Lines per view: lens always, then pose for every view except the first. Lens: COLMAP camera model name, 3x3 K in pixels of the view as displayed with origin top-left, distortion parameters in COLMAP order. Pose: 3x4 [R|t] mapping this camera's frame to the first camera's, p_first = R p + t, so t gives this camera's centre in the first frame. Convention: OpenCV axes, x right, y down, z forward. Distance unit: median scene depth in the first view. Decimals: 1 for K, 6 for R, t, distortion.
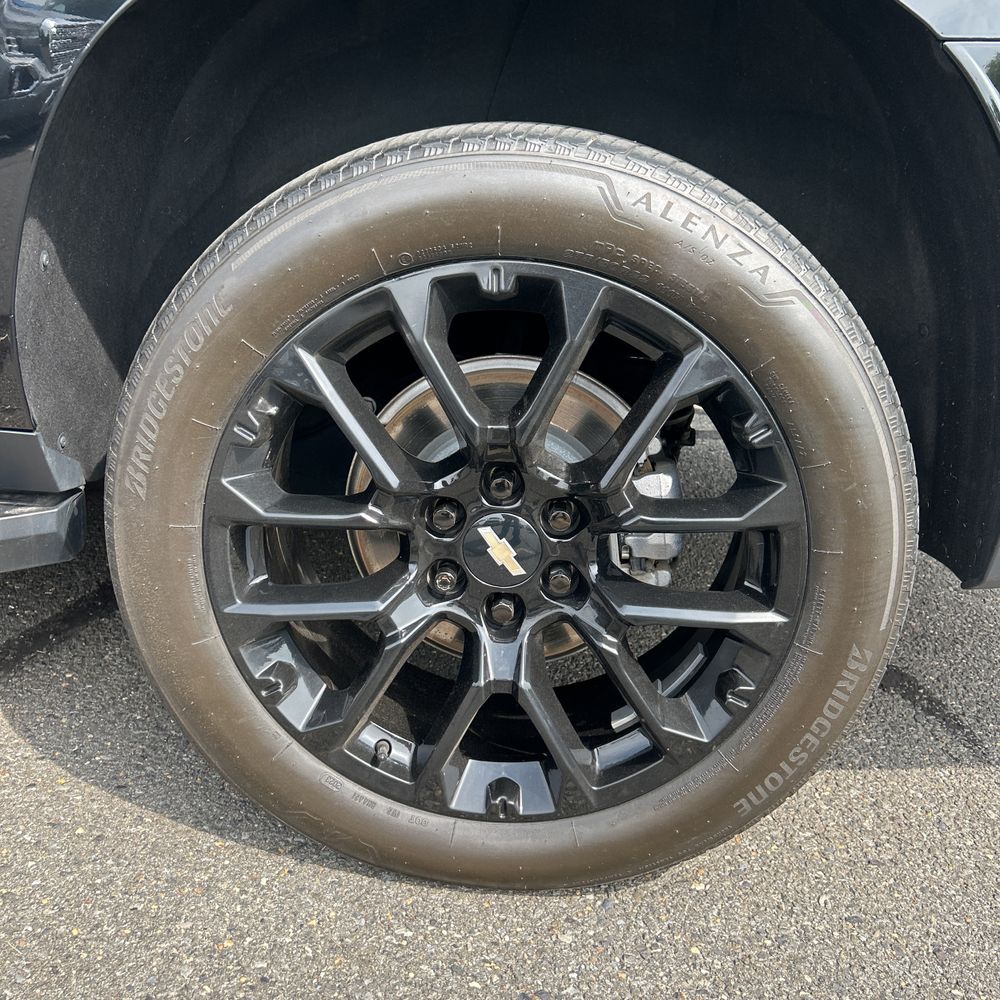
lens RADIAL K [[1019.9, 0, 500.0], [0, 1019.9, 500.0], [0, 0, 1]] dist [0.060922, -0.070859]
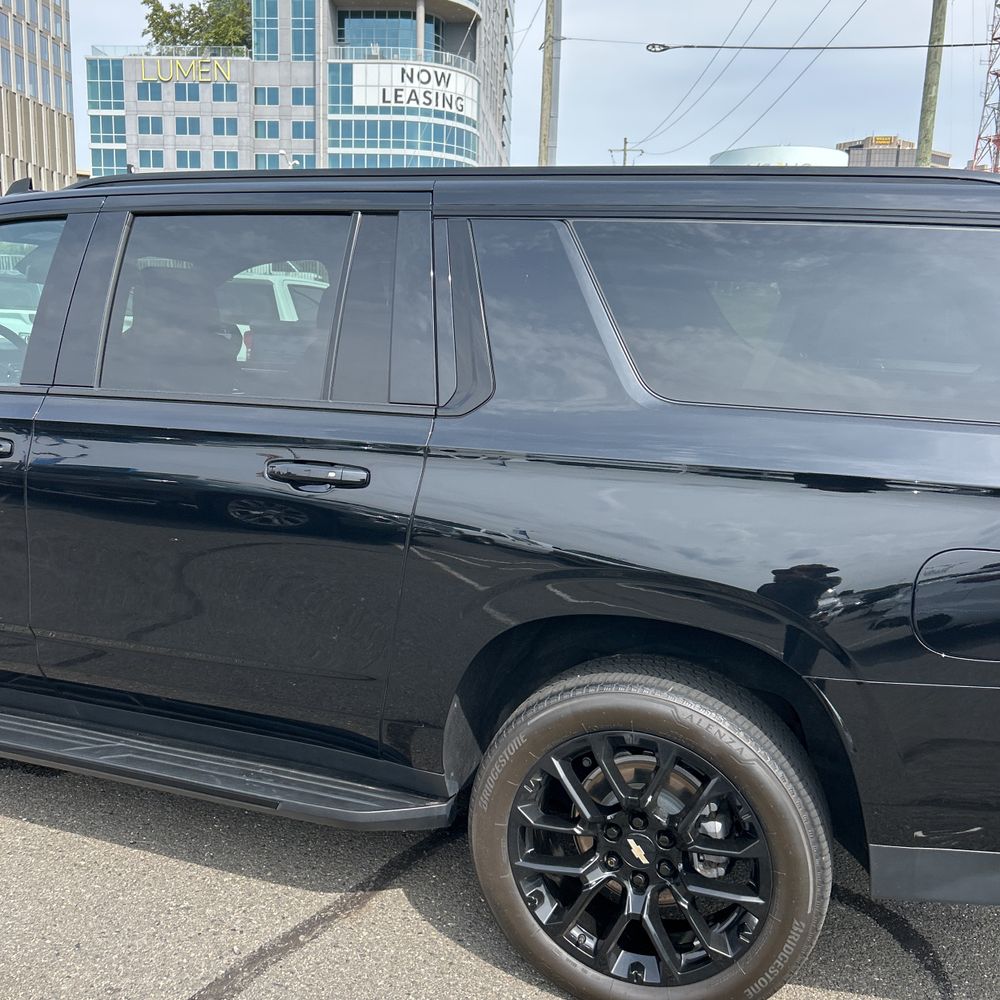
lens RADIAL K [[1022.7, 0, 496.2], [0, 1022.7, 499.6], [0, 0, 1]] dist [0.006655, 0.007378]
pose [[0.957299, 0.023105, -0.288175, 0.322586], [-0.074754, 0.982684, -0.169540, -0.293071], [0.279268, 0.183843, 0.942450, -1.281413]]
